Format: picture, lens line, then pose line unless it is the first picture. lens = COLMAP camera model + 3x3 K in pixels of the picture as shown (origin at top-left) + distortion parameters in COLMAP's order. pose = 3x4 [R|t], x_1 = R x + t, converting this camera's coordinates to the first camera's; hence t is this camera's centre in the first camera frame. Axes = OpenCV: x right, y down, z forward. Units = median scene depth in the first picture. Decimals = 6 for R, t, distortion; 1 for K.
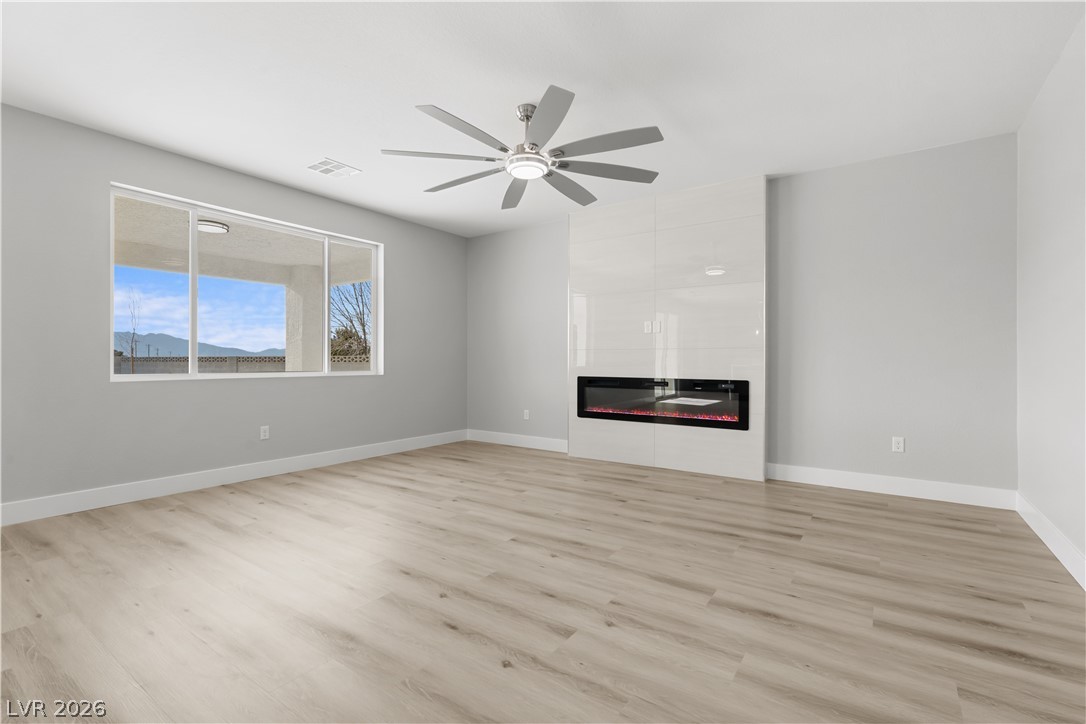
lens RADIAL K [[494.7, 0, 546.6], [0, 494.7, 357.4], [0, 0, 1]] dist [-0.006971, 0.002640]
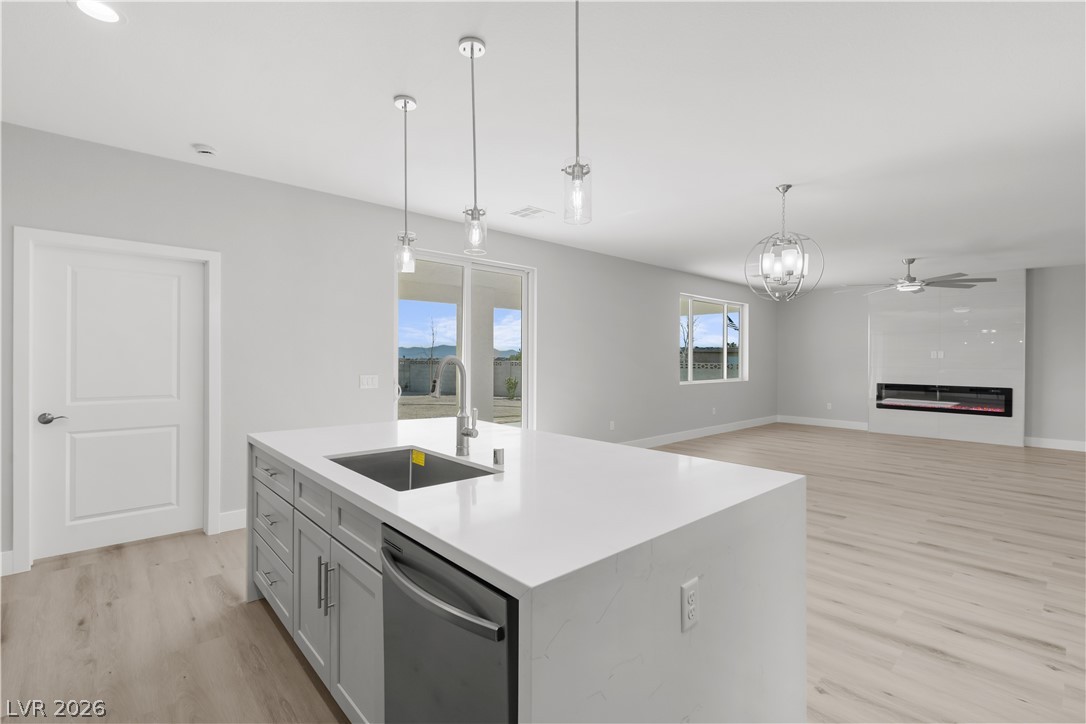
lens RADIAL K [[494.7, 0, 544.1], [0, 494.7, 360.8], [0, 0, 1]] dist [-0.006971, 0.002640]
pose [[0.974605, 0.003726, -0.223902, -0.806084], [-0.001337, 0.999941, 0.010819, -0.065387], [0.223929, -0.010244, 0.974552, -1.046615]]
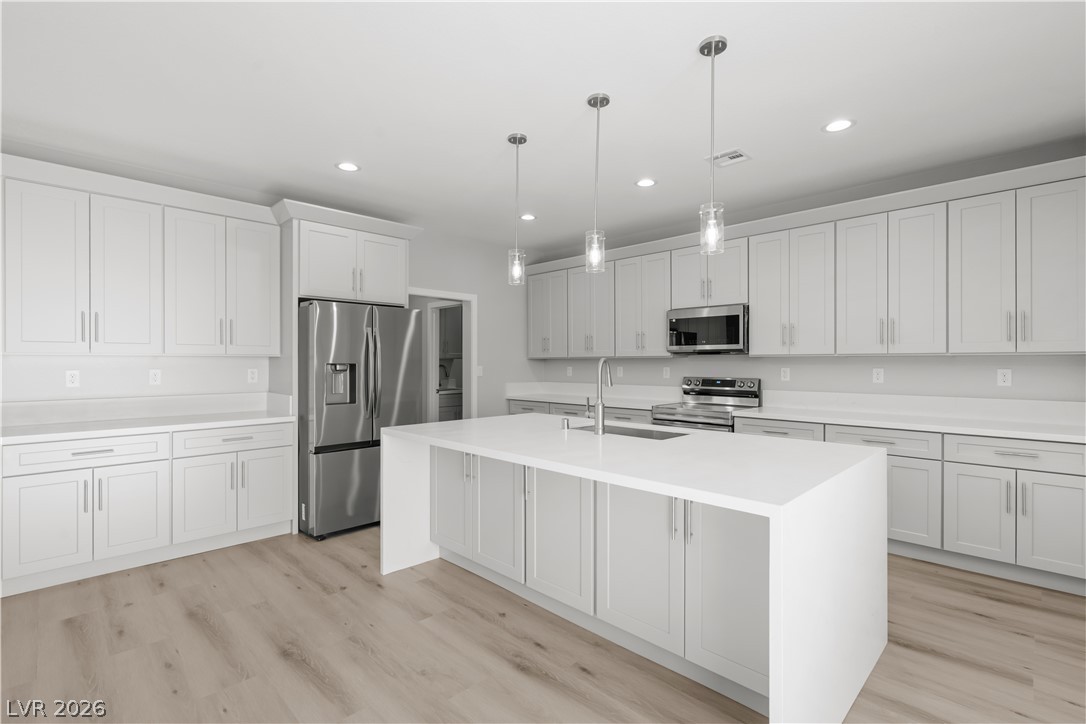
lens RADIAL K [[494.7, 0, 541.0], [0, 494.7, 365.2], [0, 0, 1]] dist [-0.006971, 0.002640]
pose [[-0.983319, -0.004083, 0.181844, -1.033753], [-0.003880, 0.999991, 0.001473, -0.055613], [-0.181849, 0.000743, -0.983326, 0.043541]]
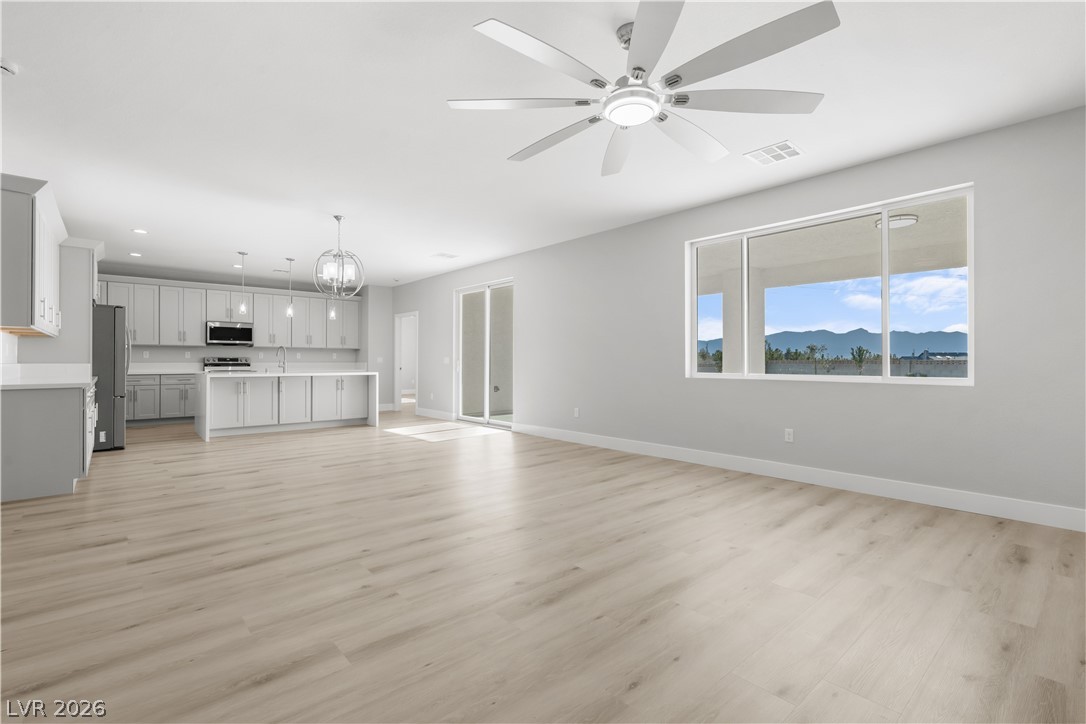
lens RADIAL K [[494.7, 0, 546.5], [0, 494.7, 362.0], [0, 0, 1]] dist [-0.006971, 0.002640]
pose [[-0.242302, -0.002011, -0.970199, 0.535453], [0.003804, 0.999988, -0.003023, 0.004597], [0.970193, -0.004423, -0.242292, 0.783088]]
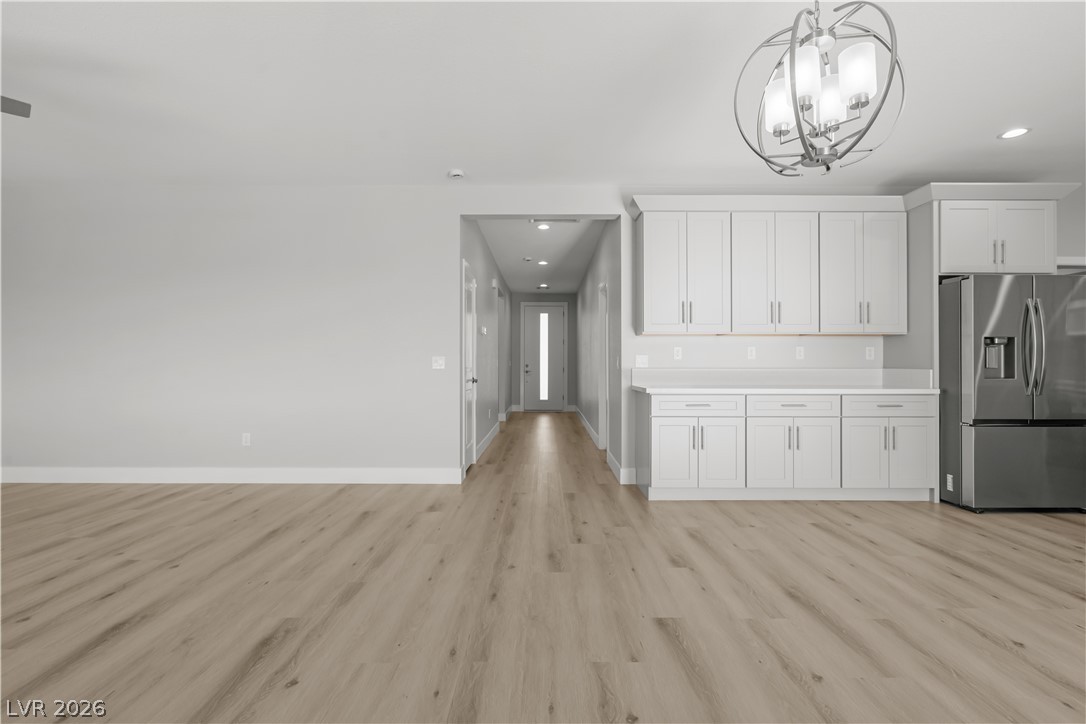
lens RADIAL K [[494.7, 0, 548.1], [0, 494.7, 358.3], [0, 0, 1]] dist [-0.006971, 0.002640]
pose [[-0.567621, 0.003935, 0.823281, -0.792333], [-0.007239, 0.999926, -0.009770, -0.006157], [-0.823258, -0.011505, -0.567550, 0.365922]]
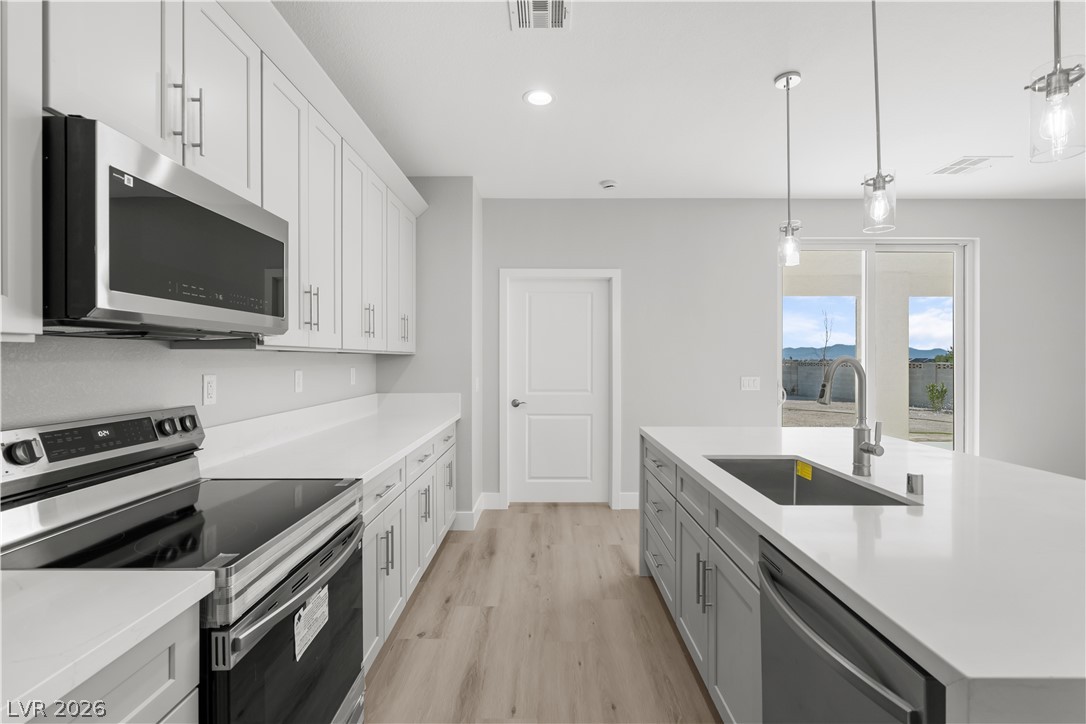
lens RADIAL K [[494.7, 0, 546.2], [0, 494.7, 359.1], [0, 0, 1]] dist [-0.006971, 0.002640]
pose [[0.570937, -0.000413, -0.820994, -0.807834], [0.004772, 0.999985, 0.002816, -0.064901], [0.820980, -0.005525, 0.570931, -1.037104]]
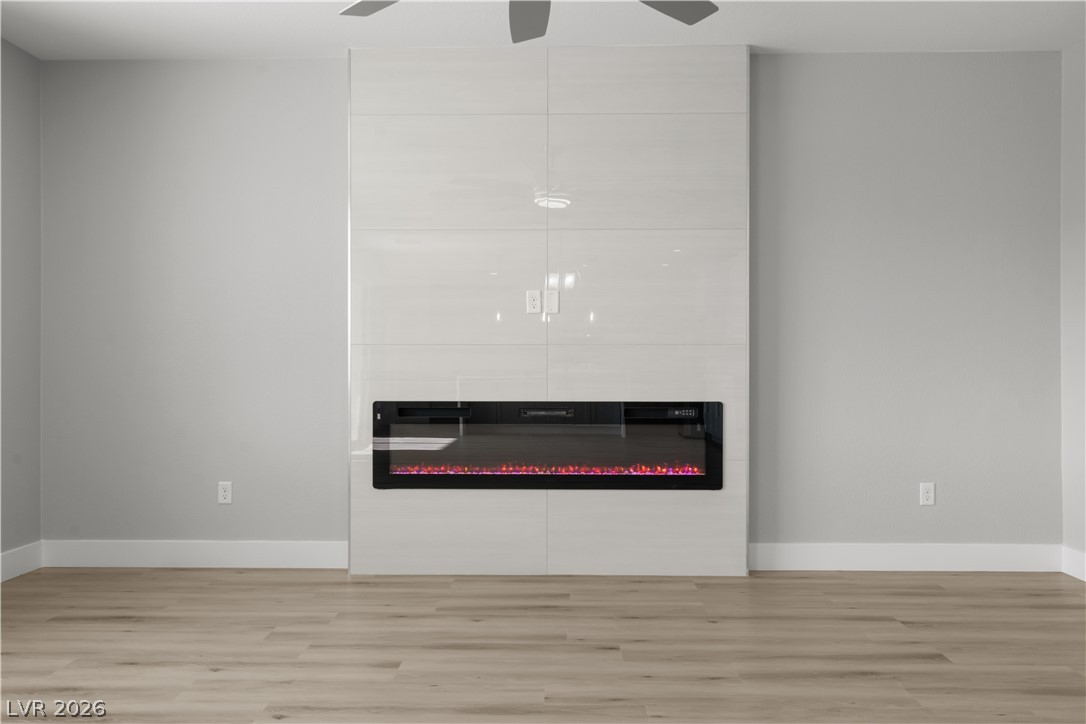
lens RADIAL K [[956.4, 0, 546.4], [0, 956.4, 369.3], [0, 0, 1]] dist [-0.000935, -0.004557]
pose [[0.831373, -0.004865, 0.555694, -0.378650], [-0.002112, 0.999927, 0.011913, -0.003727], [-0.555711, -0.011078, 0.831301, 0.200385]]
